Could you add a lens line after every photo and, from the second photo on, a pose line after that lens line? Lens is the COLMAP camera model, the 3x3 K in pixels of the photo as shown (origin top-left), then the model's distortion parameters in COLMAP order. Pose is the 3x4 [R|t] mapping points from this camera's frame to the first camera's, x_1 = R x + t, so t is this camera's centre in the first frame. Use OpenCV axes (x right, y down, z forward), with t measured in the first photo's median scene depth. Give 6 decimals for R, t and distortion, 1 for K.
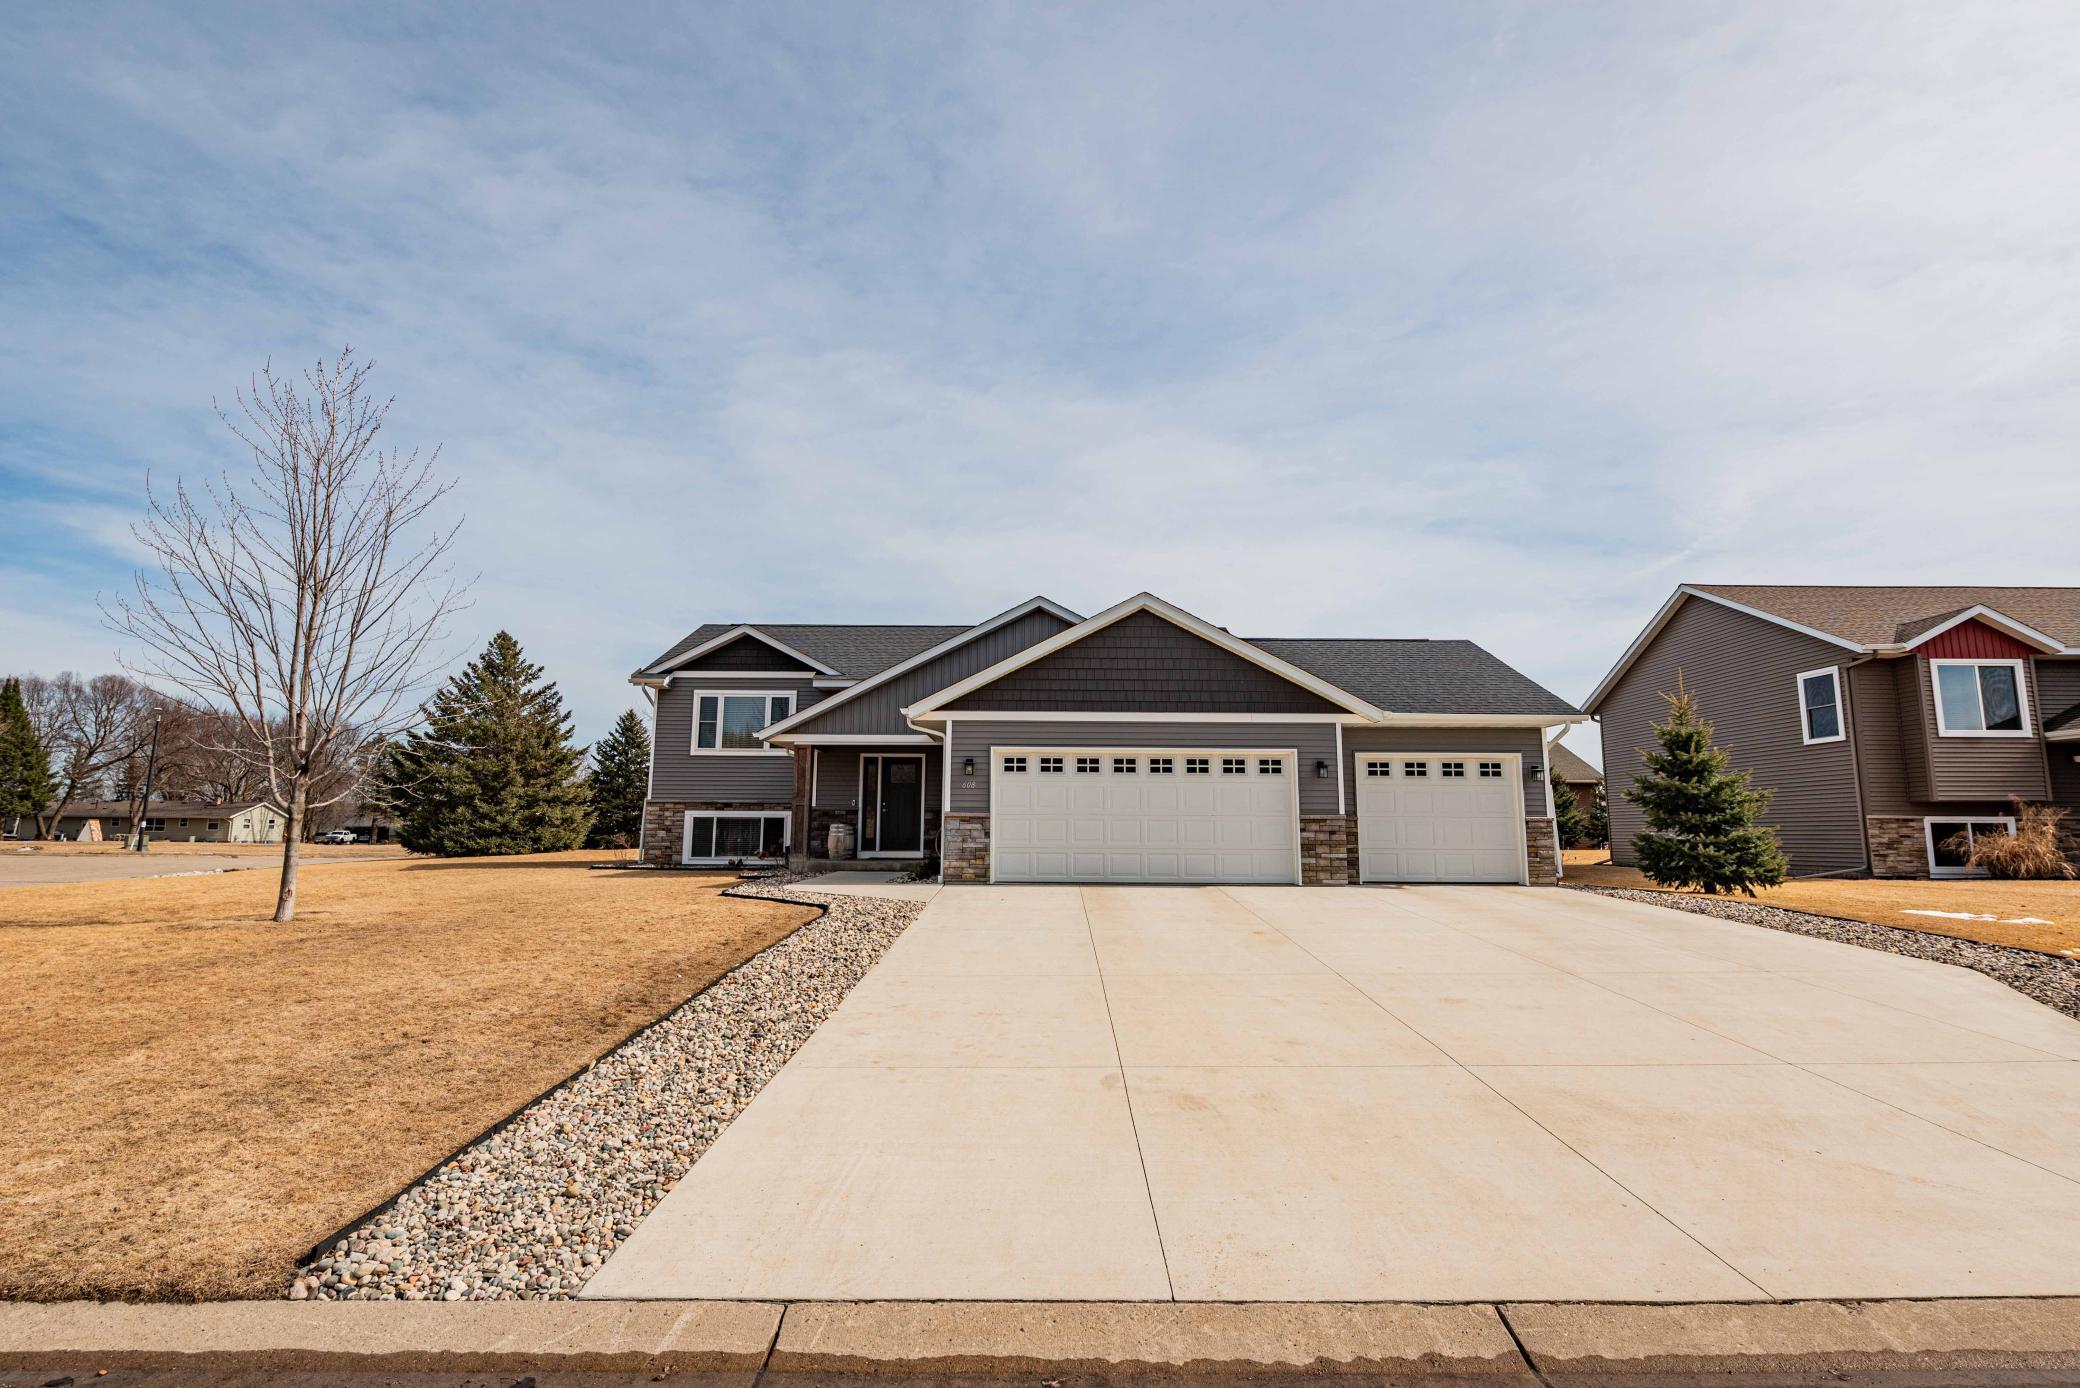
lens RADIAL K [[972.8, 0, 1040.0], [0, 972.8, 694.0], [0, 0, 1]] dist [-0.001832, -0.000238]
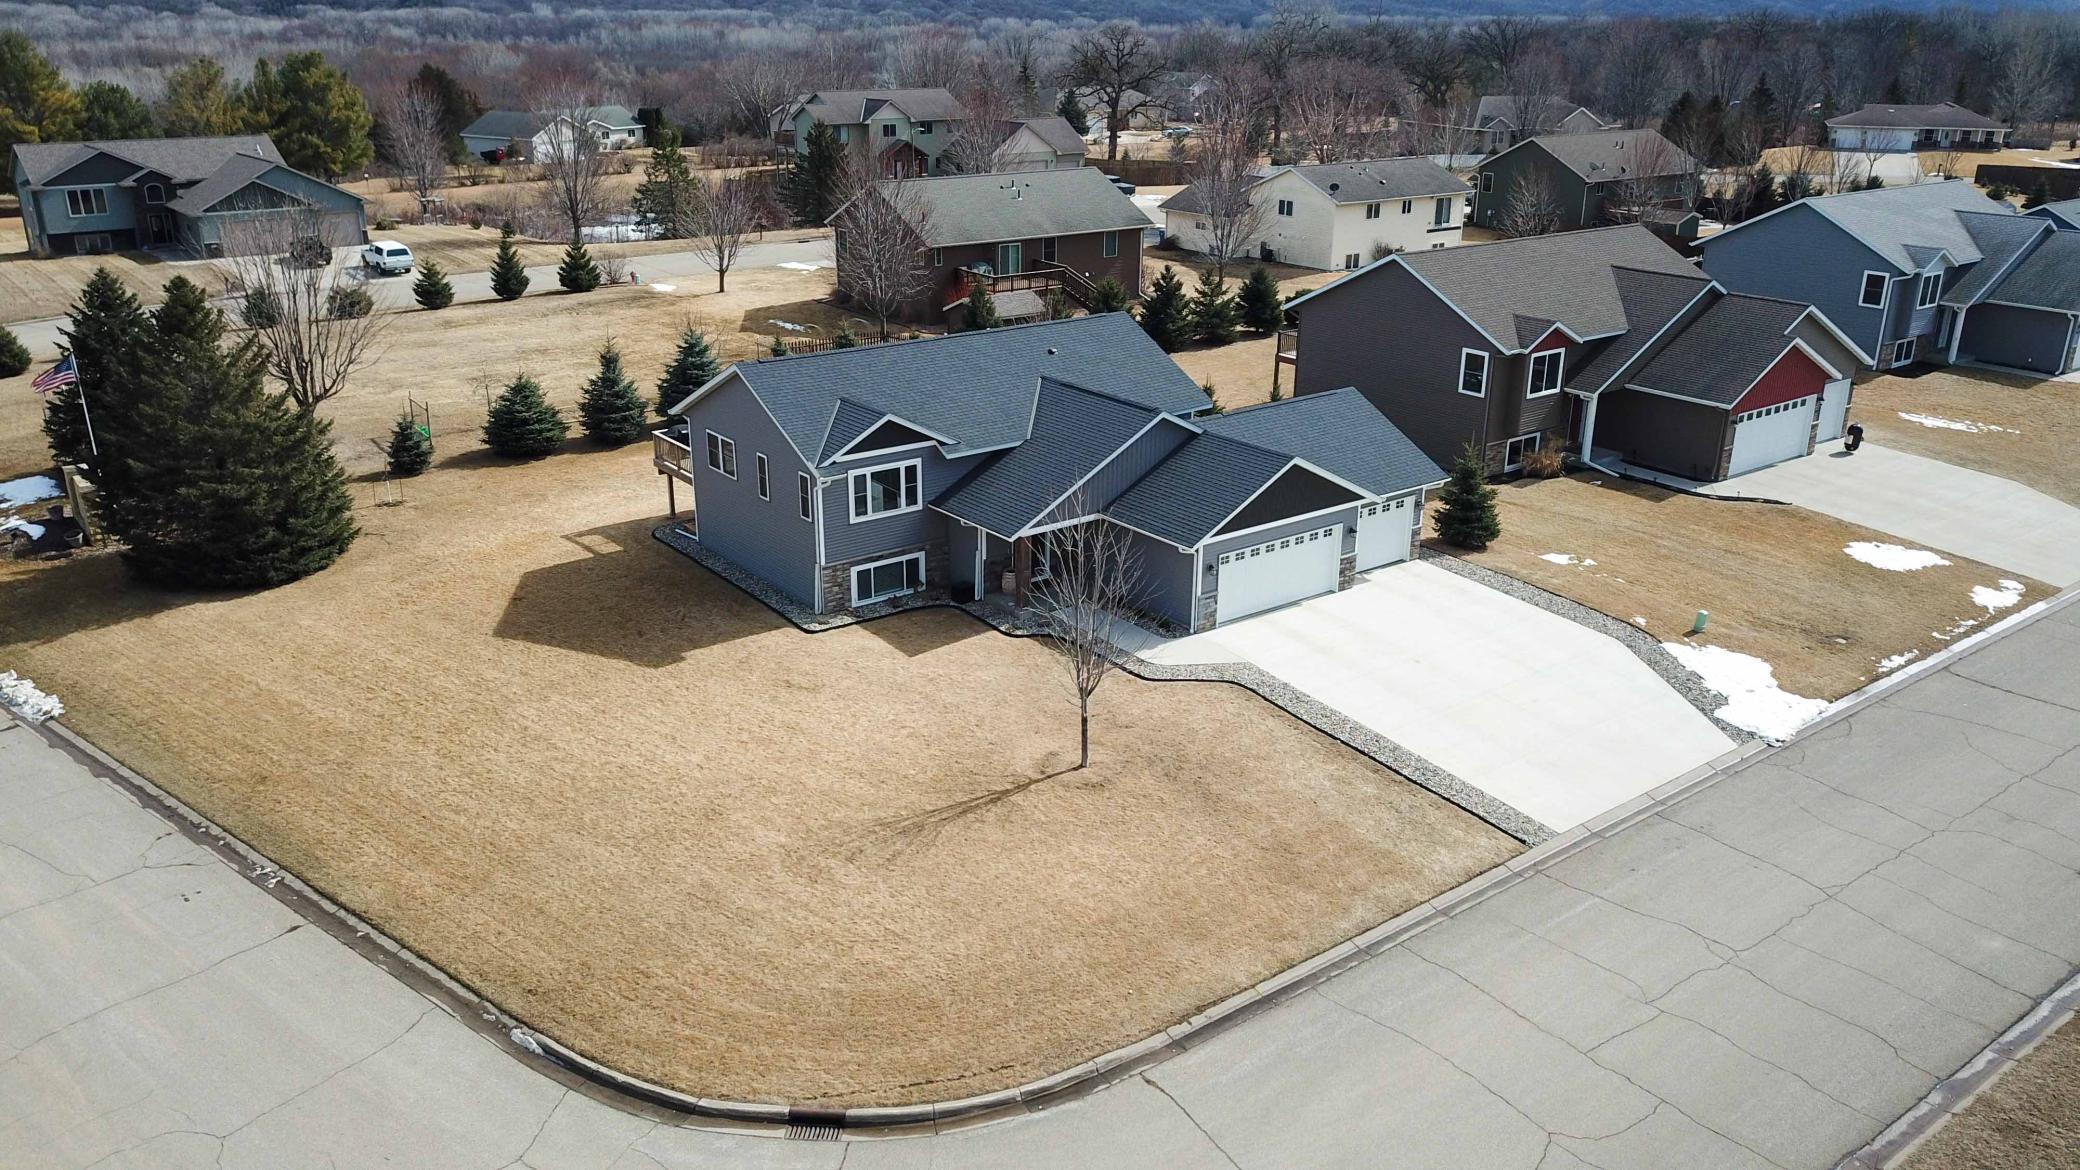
lens RADIAL K [[1533.5, 0, 1040.0], [0, 1533.5, 585.0], [0, 0, 1]] dist [0.001167, 0.000187]
pose [[0.806314, -0.202211, 0.555849, -1.256494], [-0.082239, 0.892294, 0.443901, -0.740467], [-0.585742, -0.403637, 0.702839, -0.506358]]
